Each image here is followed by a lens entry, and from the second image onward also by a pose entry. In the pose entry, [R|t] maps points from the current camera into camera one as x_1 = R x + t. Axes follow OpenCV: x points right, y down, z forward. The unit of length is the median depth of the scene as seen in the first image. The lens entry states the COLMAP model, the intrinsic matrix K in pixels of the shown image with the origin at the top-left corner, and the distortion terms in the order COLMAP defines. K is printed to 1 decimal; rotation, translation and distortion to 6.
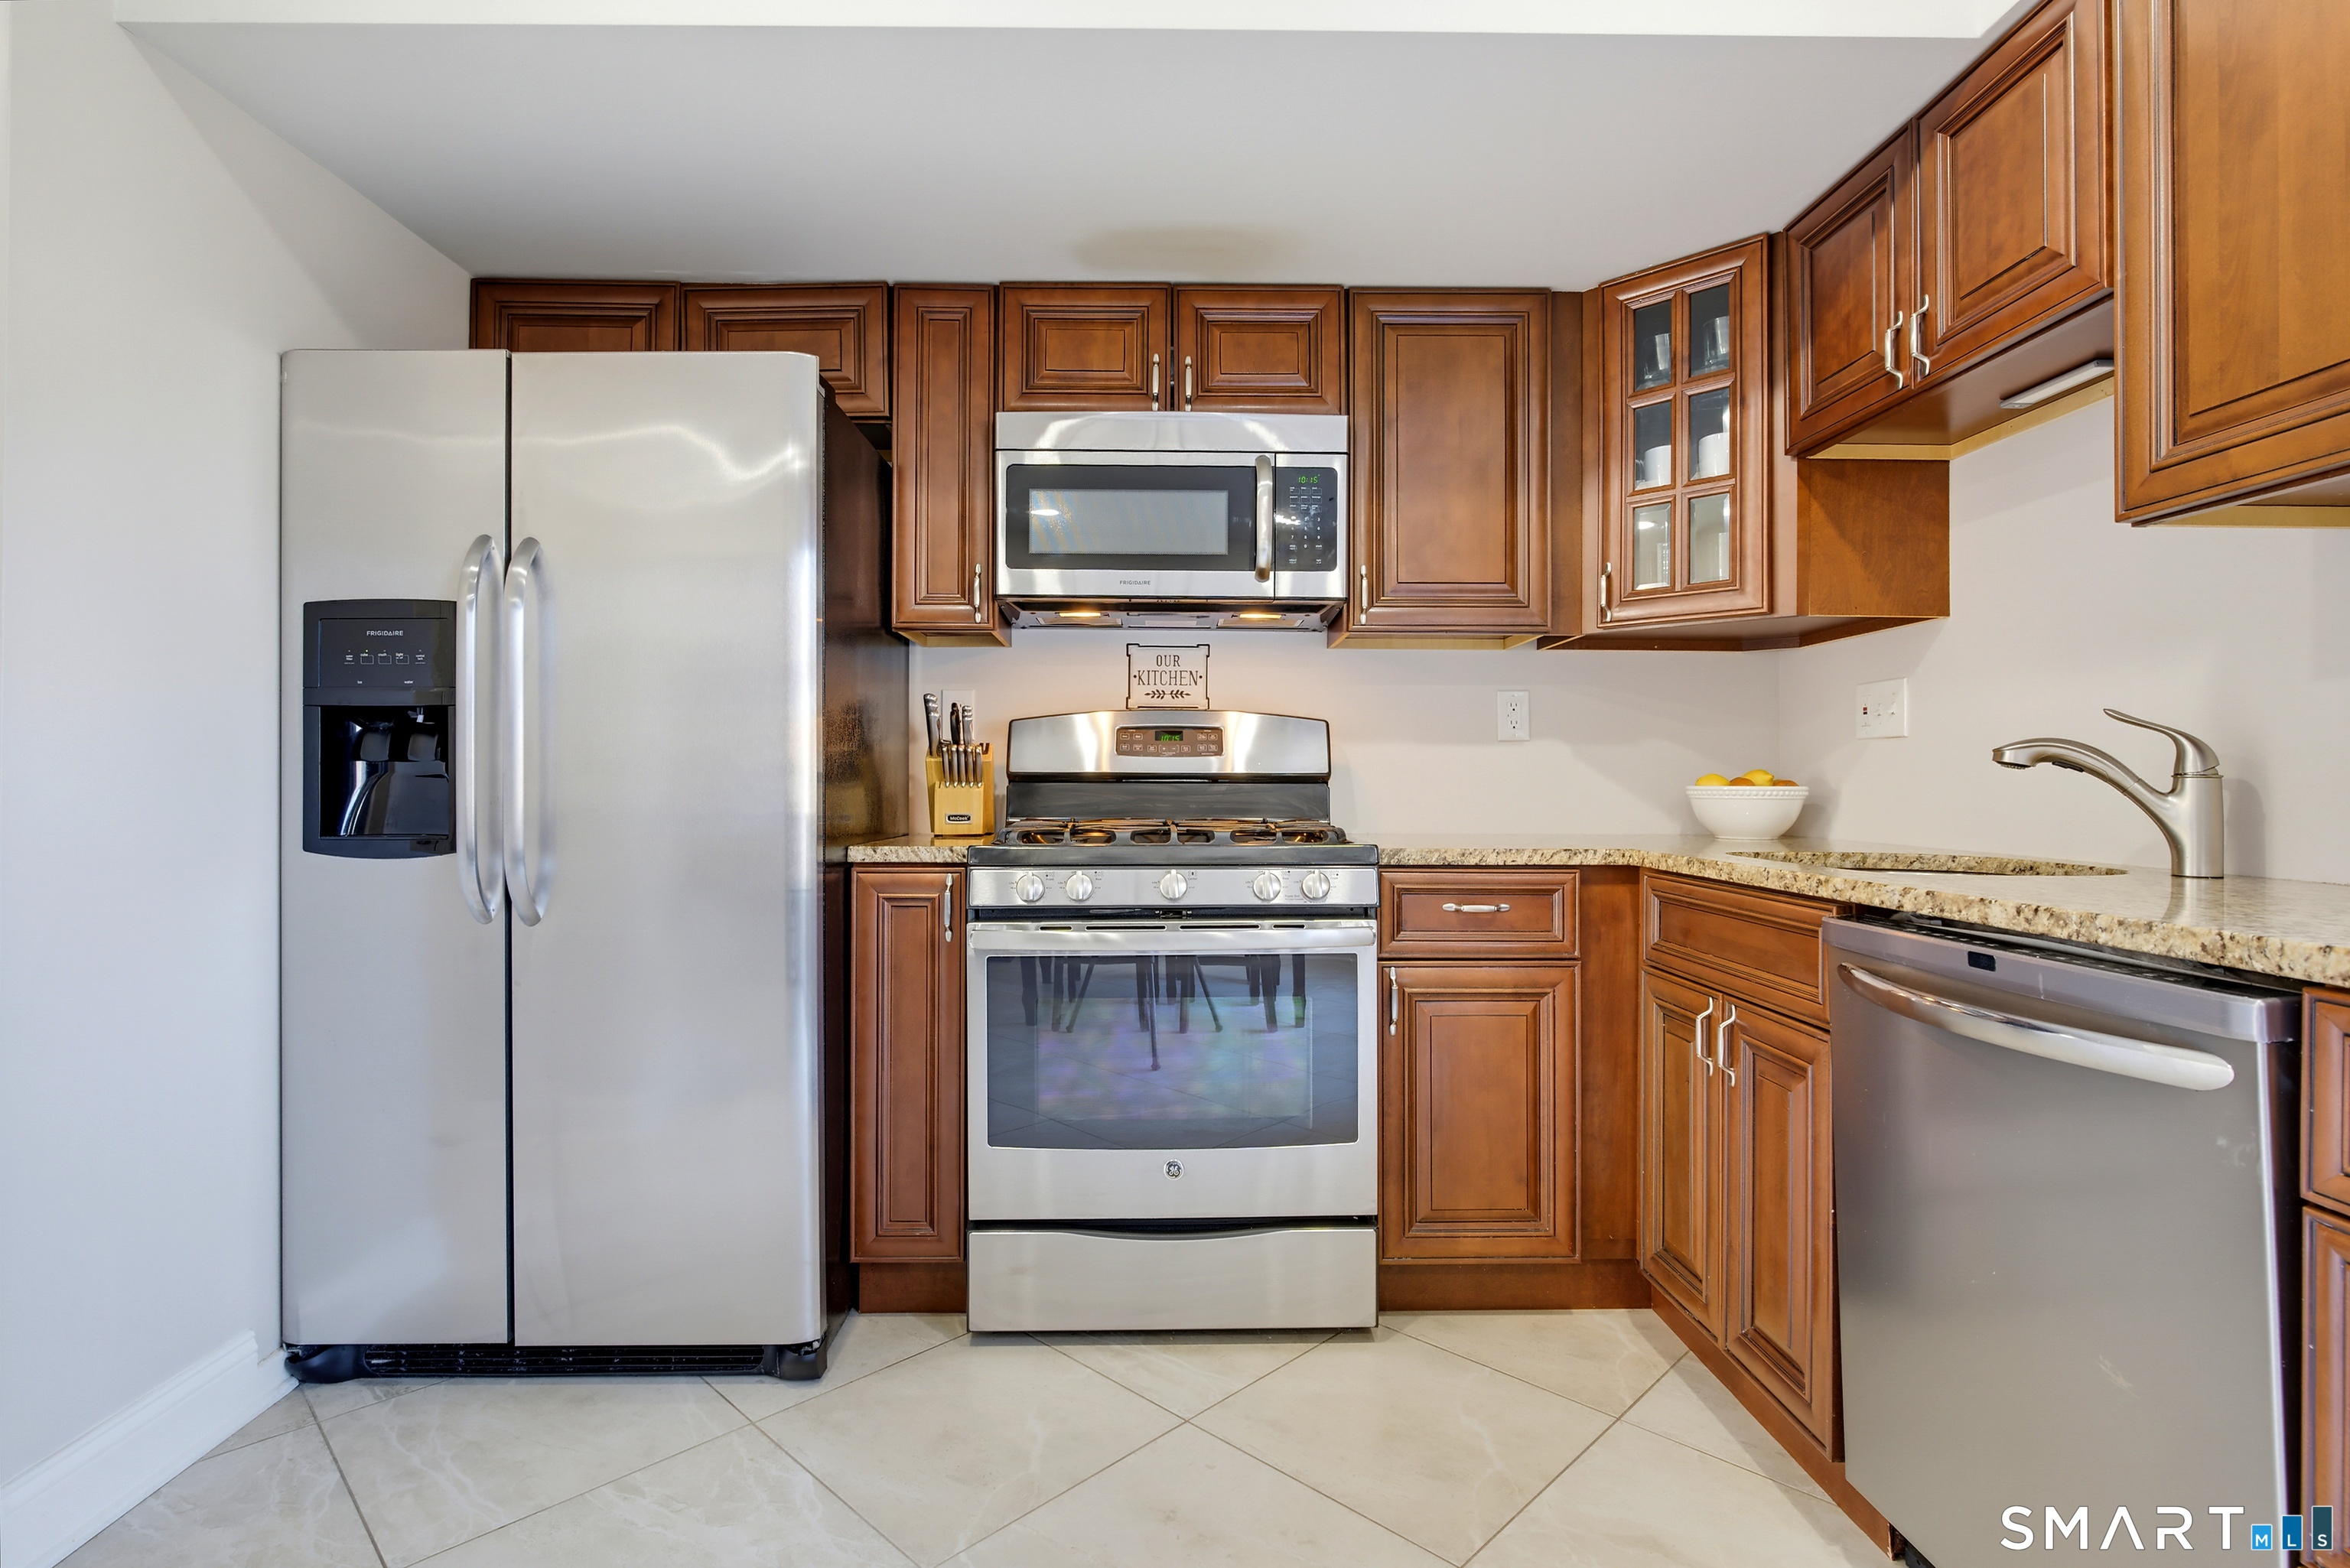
lens RADIAL K [[1149.3, 0, 1167.4], [0, 1149.3, 772.6], [0, 0, 1]] dist [-0.012275, 0.006847]
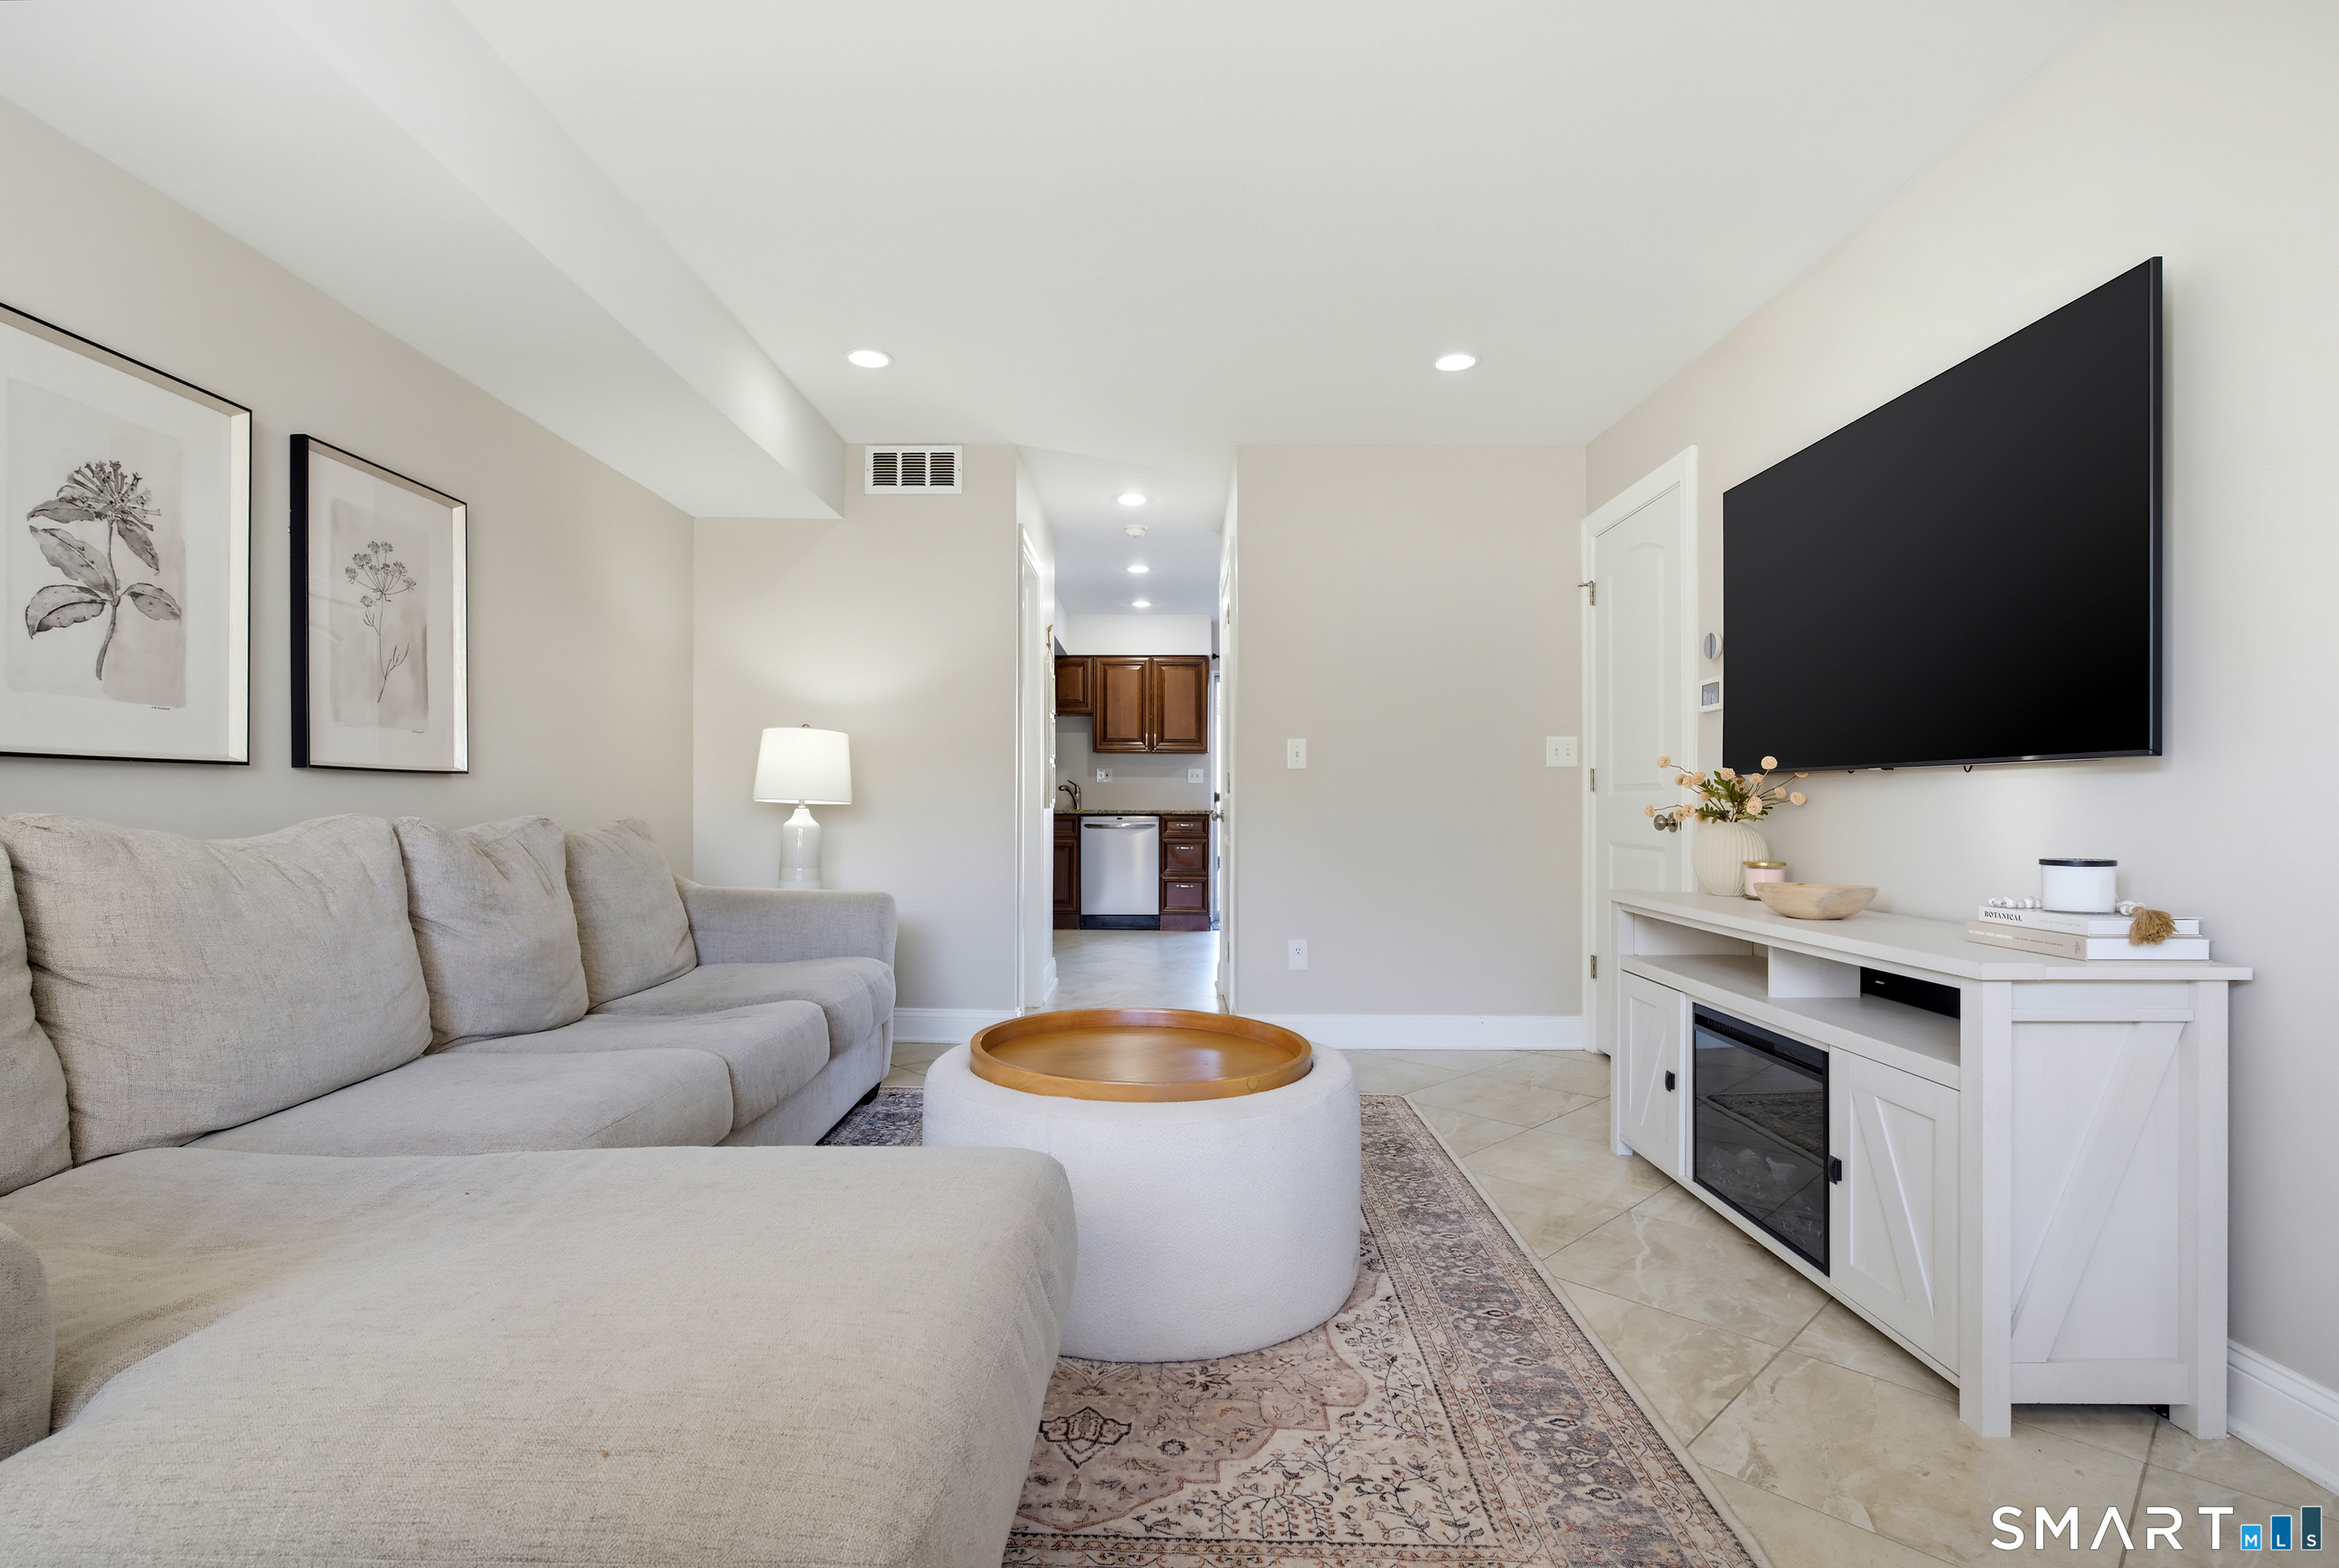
lens RADIAL K [[1139.7, 0, 1164.8], [0, 1139.7, 796.4], [0, 0, 1]] dist [-0.006431, -0.000112]
pose [[0.018396, 0.003590, 0.999824, -3.529972], [-0.008566, 0.999957, -0.003433, 0.027967], [-0.999794, -0.008502, 0.018426, 0.328749]]
